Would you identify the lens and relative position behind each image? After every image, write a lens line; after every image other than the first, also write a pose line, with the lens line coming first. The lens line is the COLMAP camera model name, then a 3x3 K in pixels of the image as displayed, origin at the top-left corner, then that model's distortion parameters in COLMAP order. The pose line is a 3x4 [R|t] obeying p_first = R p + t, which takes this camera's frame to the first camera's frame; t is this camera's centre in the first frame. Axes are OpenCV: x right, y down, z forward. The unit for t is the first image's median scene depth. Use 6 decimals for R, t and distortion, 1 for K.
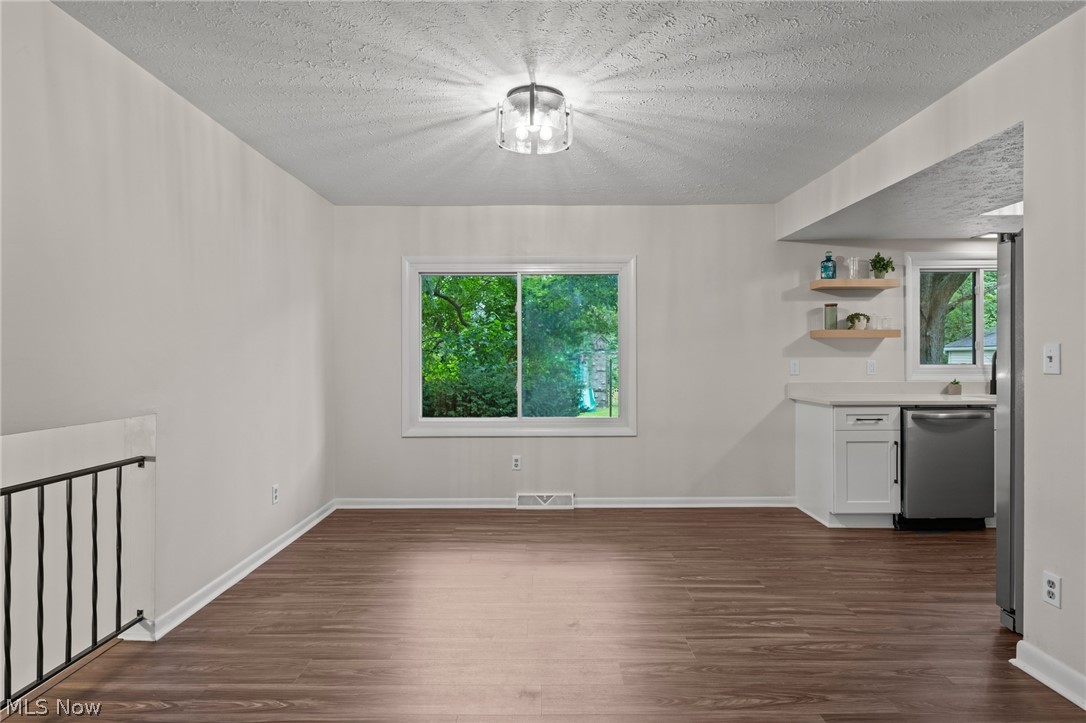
lens RADIAL K [[564.2, 0, 543.0], [0, 564.2, 361.5], [0, 0, 1]] dist [-0.010751, -0.000085]
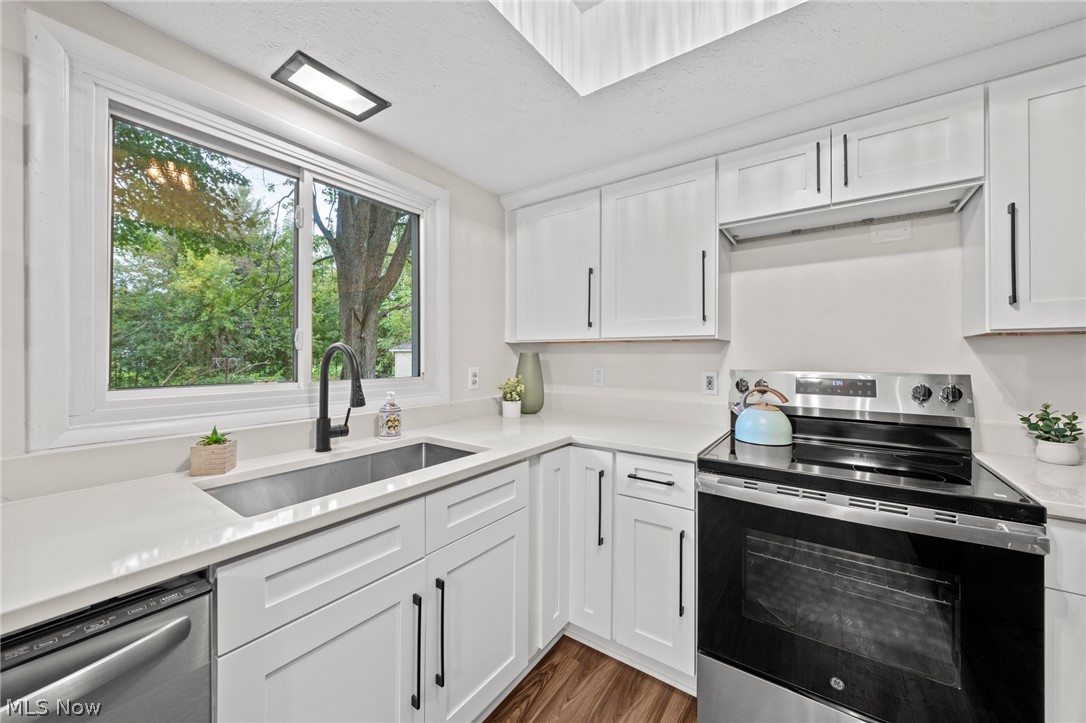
lens RADIAL K [[398.8, 0, 541.5], [0, 398.8, 355.2], [0, 0, 1]] dist [-0.005388, -0.000194]
pose [[0.578334, 0.005869, 0.815779, 0.639814], [0.000254, 0.999973, -0.007374, -0.014176], [-0.815800, 0.004472, 0.578317, 0.670950]]
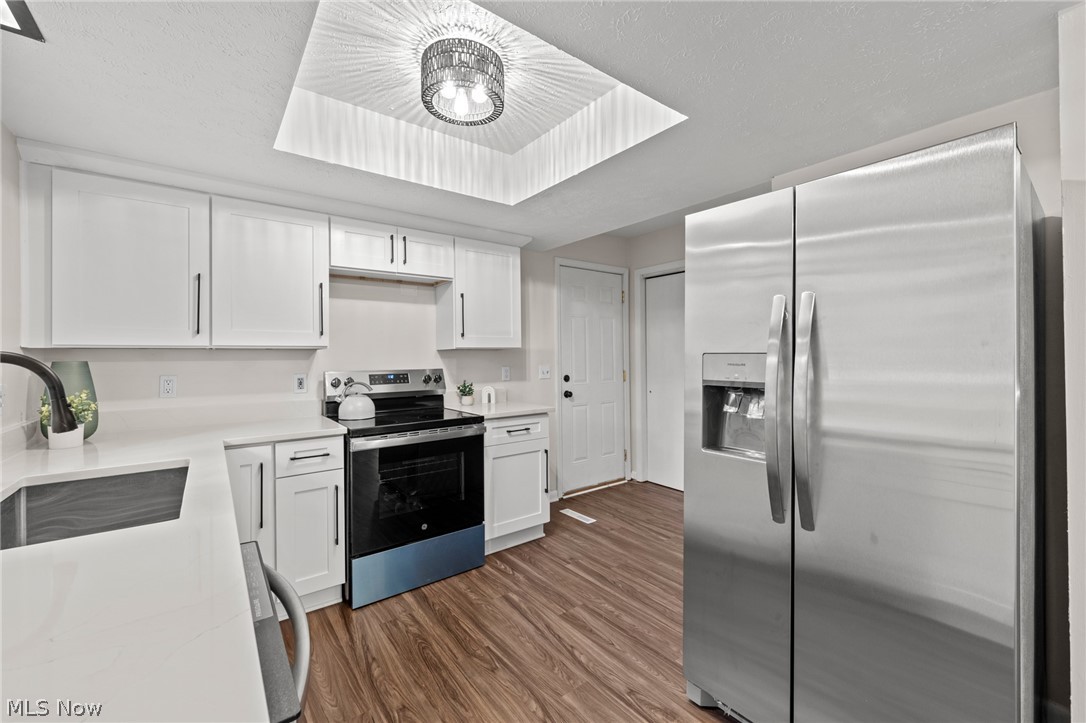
lens RADIAL K [[446.3, 0, 543.0], [0, 446.3, 361.5], [0, 0, 1]] dist [-0.000638, -0.000099]
pose [[-0.607264, 0.001237, 0.794500, 0.424116], [0.017138, 0.999787, 0.011542, -0.017999], [-0.794316, 0.020625, -0.607155, 0.878844]]
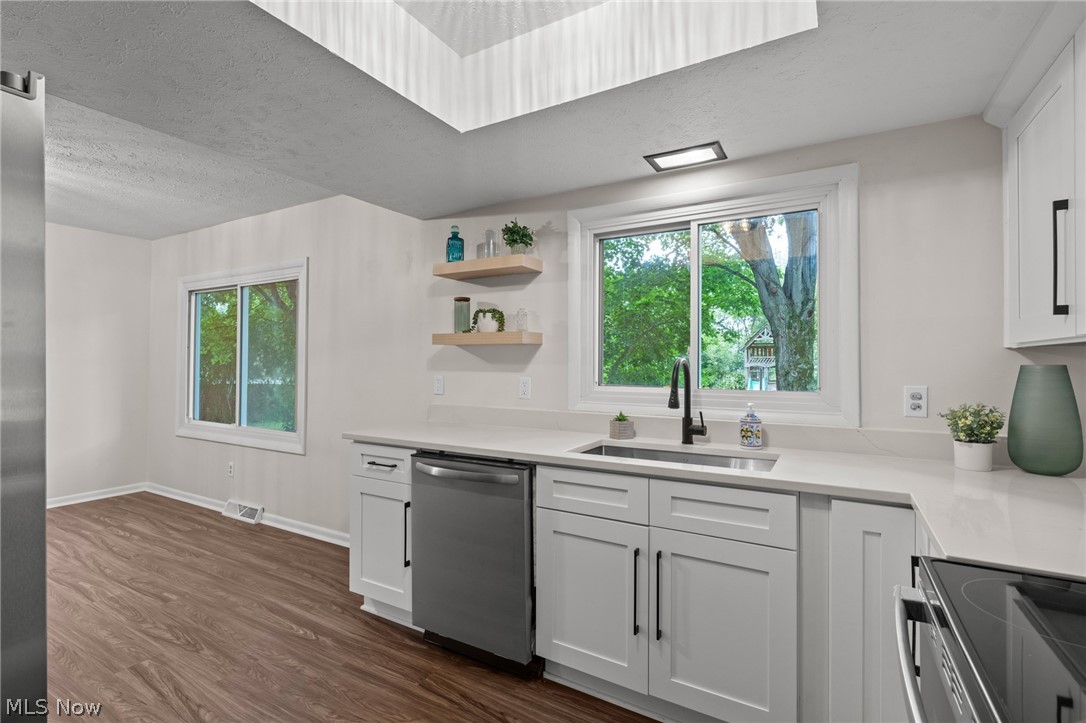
lens RADIAL K [[496.6, 0, 545.9], [0, 496.6, 363.8], [0, 0, 1]] dist [-0.001200, -0.000682]
pose [[0.872321, 0.007645, -0.488874, 0.911957], [-0.010841, 0.999934, -0.003707, -0.016856], [0.488813, 0.008533, 0.872347, 0.495551]]
